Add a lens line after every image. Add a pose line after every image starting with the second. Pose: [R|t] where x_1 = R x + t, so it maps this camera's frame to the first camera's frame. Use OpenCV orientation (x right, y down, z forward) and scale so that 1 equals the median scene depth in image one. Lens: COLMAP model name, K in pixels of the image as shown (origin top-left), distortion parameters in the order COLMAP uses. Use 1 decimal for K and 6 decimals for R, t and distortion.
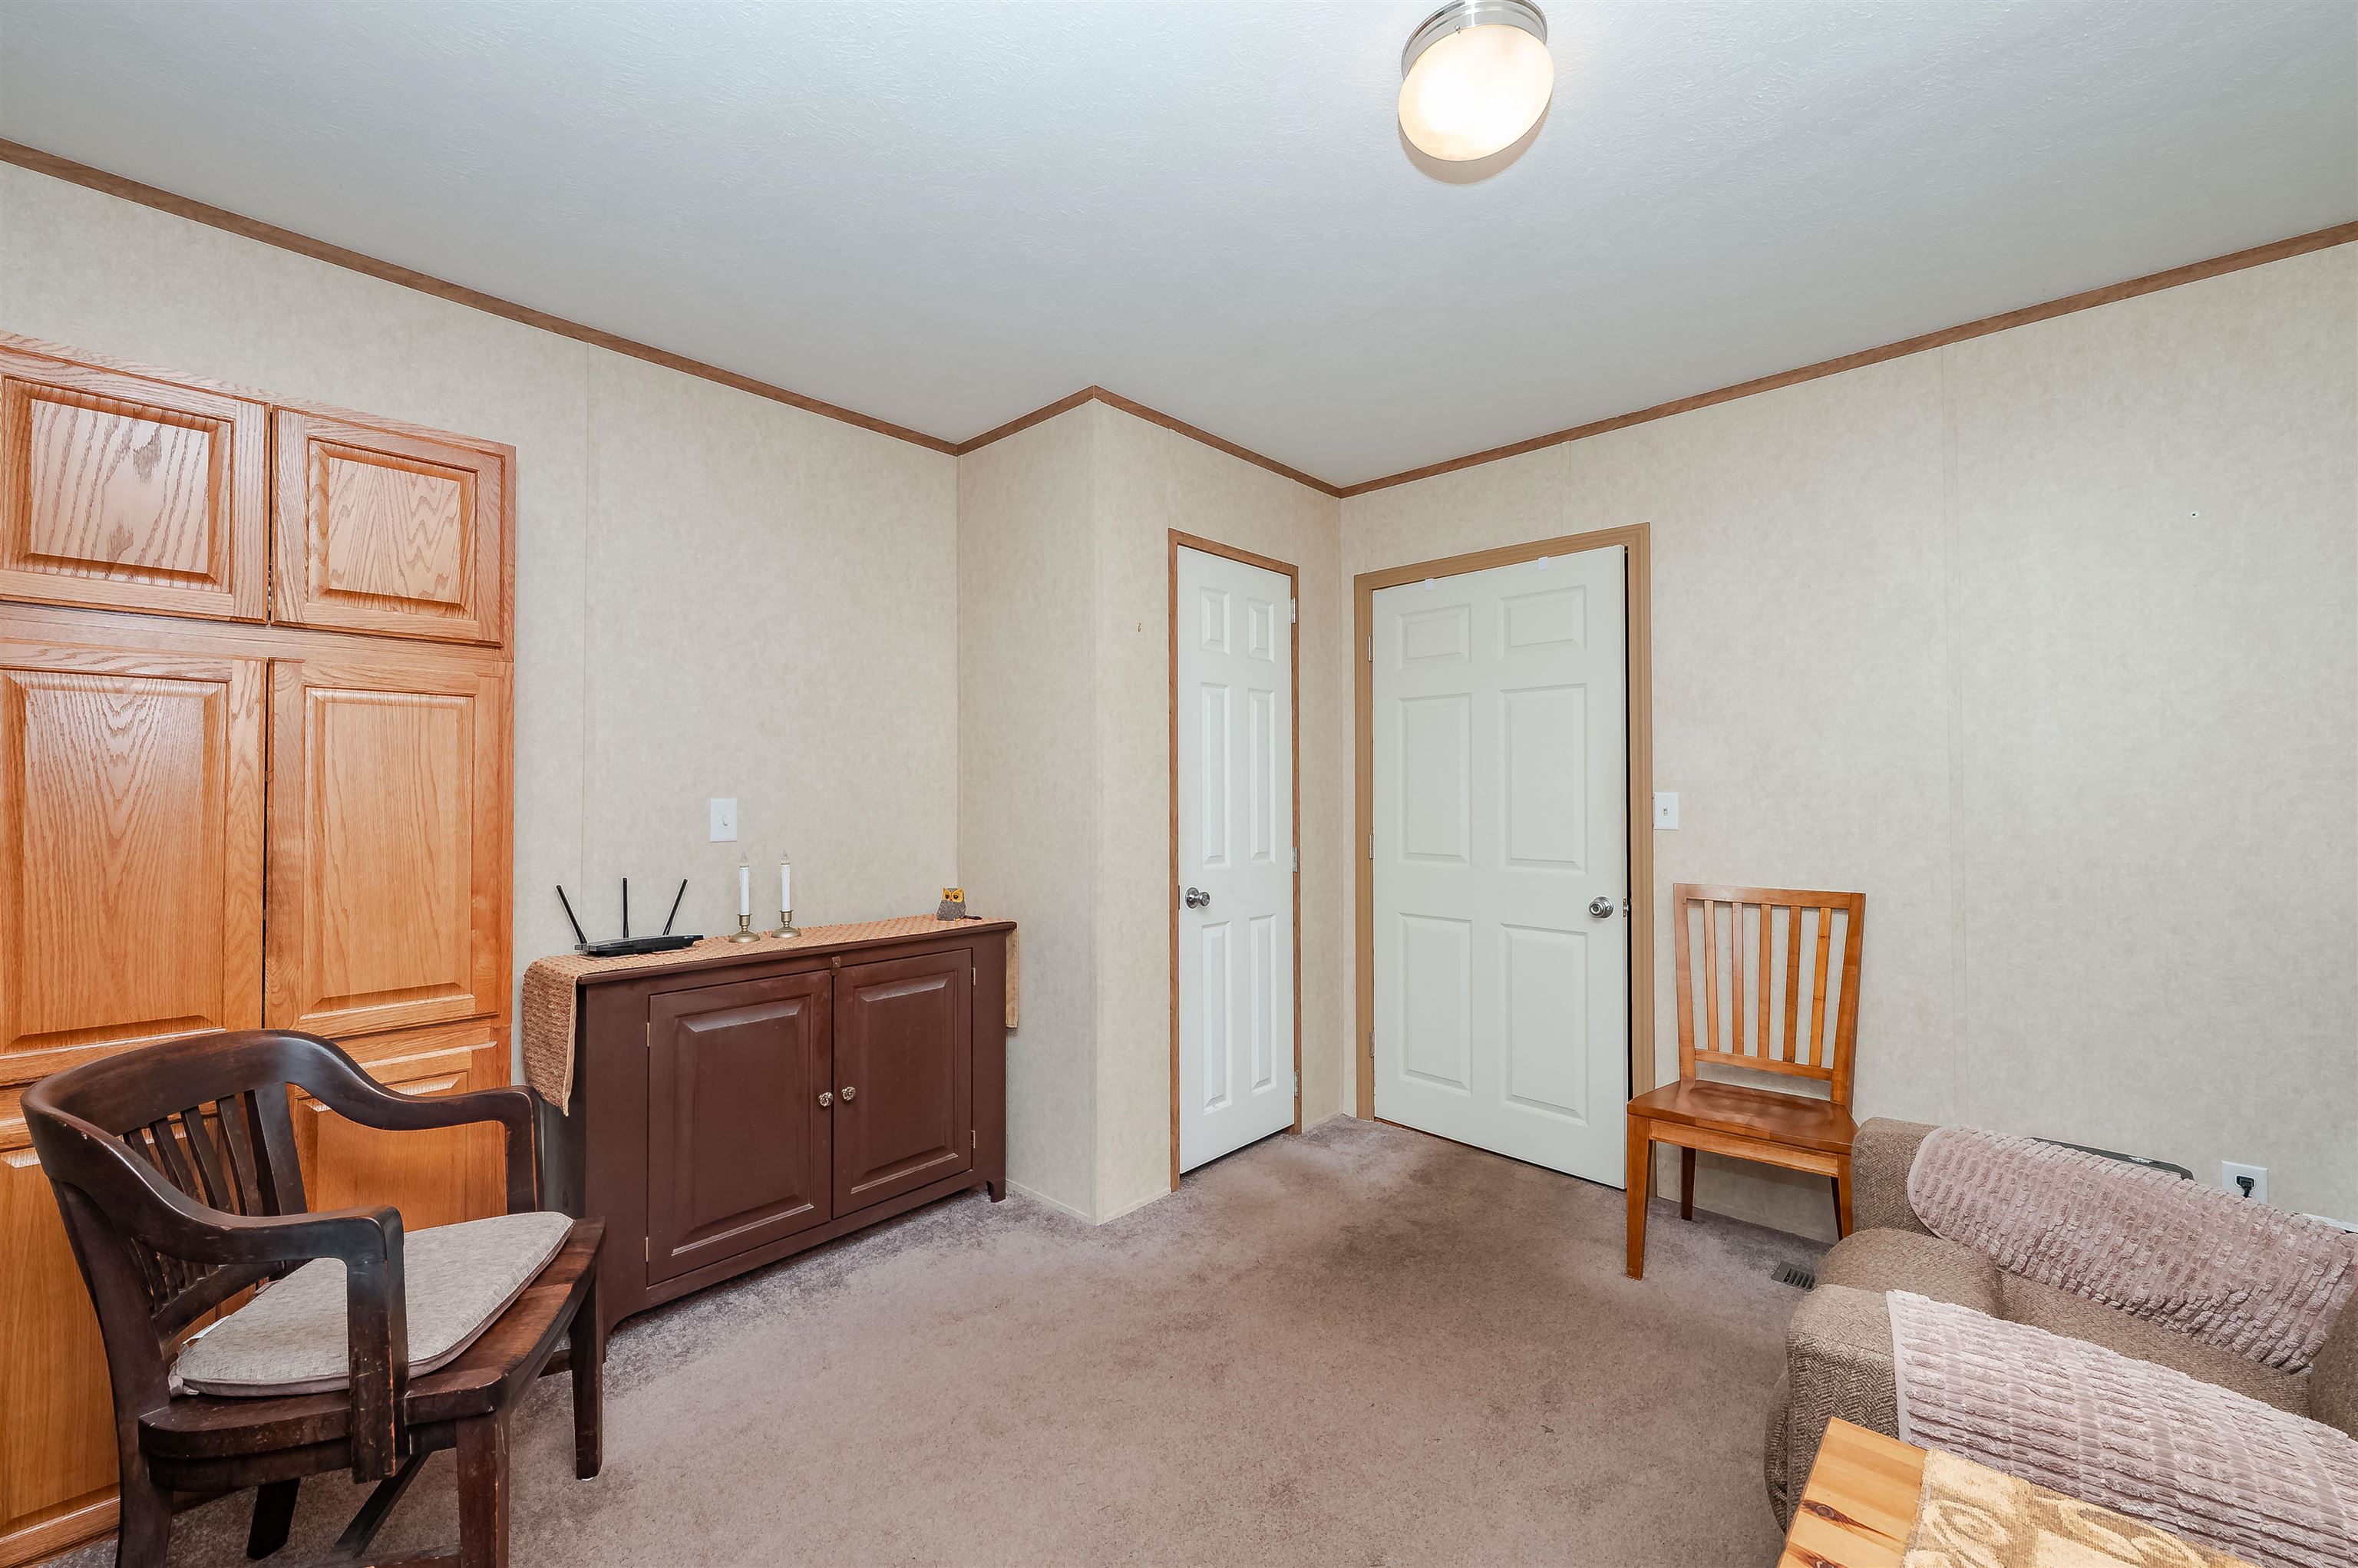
lens RADIAL K [[935.5, 0, 1180.6], [0, 935.5, 772.5], [0, 0, 1]] dist [-0.001136, -0.000064]
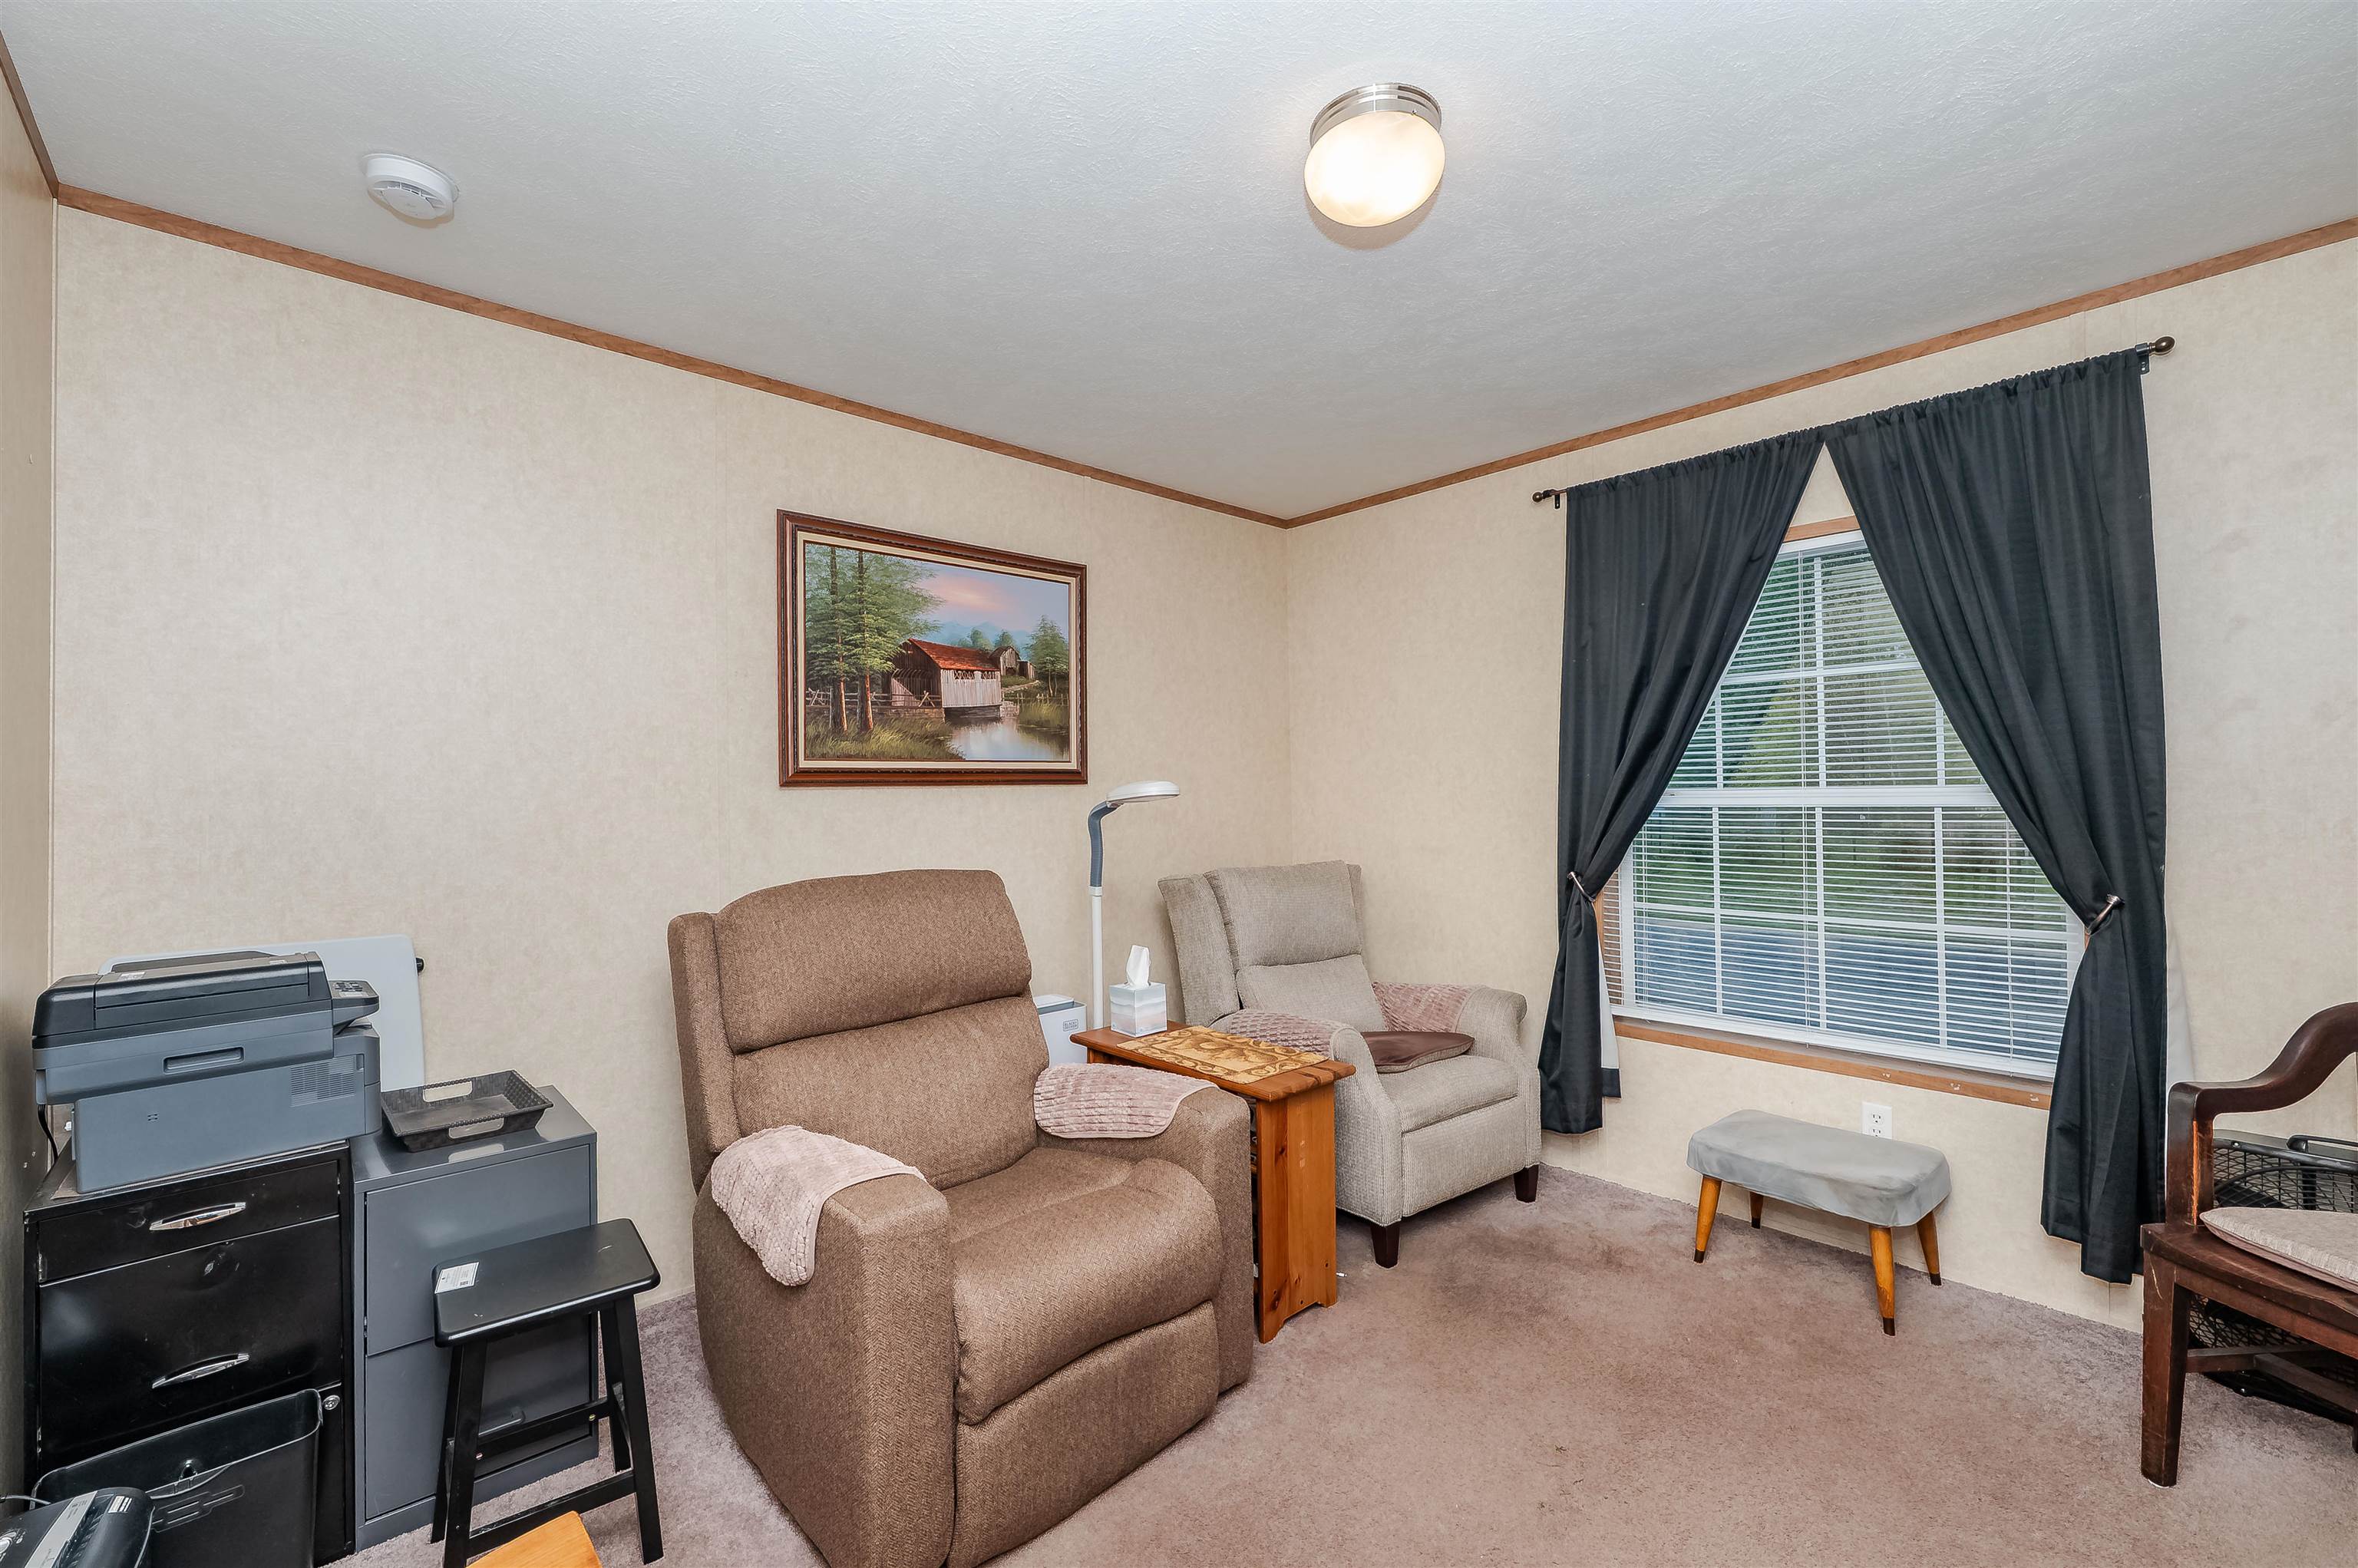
lens RADIAL K [[965.3, 0, 1179.0], [0, 965.3, 784.0], [0, 0, 1]] dist [-0.000354, -0.000087]
pose [[-0.997784, 0.013116, 0.065237, 0.281040], [0.011110, 0.999457, -0.031022, 0.013012], [-0.065609, -0.030228, -0.997387, 1.214646]]
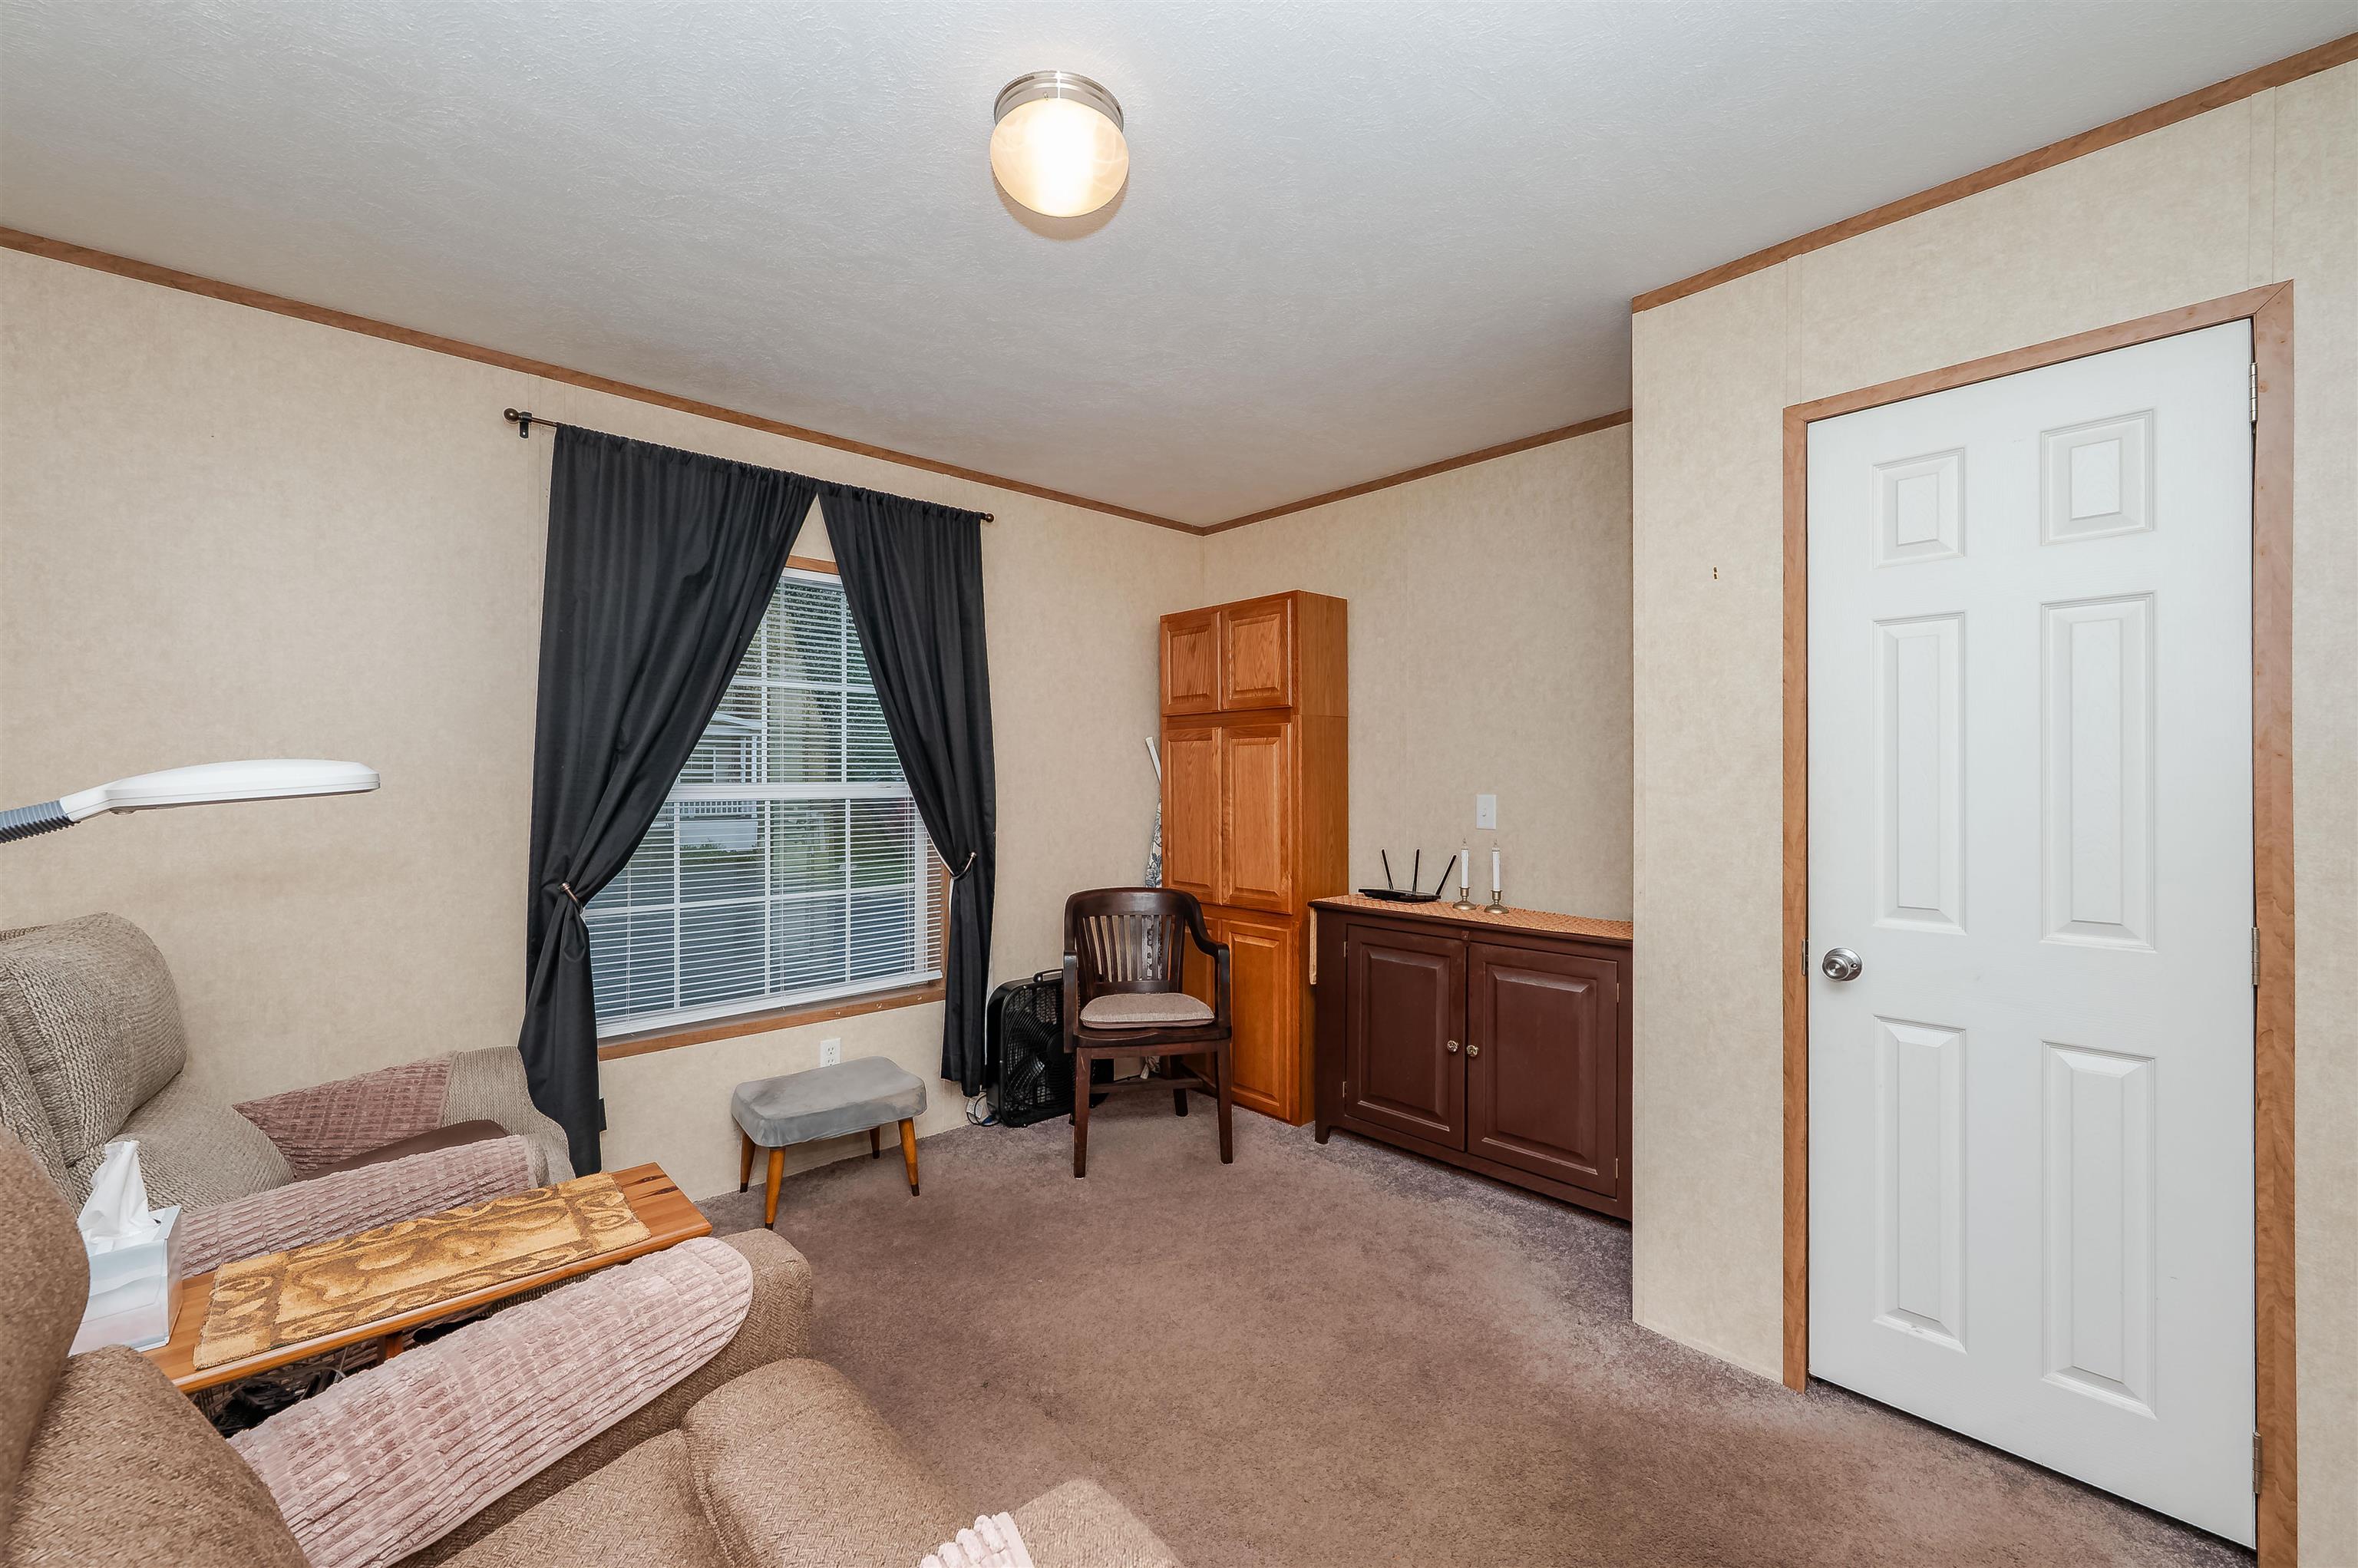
lens RADIAL K [[935.5, 0, 1180.6], [0, 935.5, 772.5], [0, 0, 1]] dist [-0.001136, -0.000064]
pose [[-0.074274, -0.002518, -0.997235, 0.797083], [0.022053, 0.999748, -0.004167, -0.005842], [0.996994, -0.022302, -0.074199, 0.700751]]
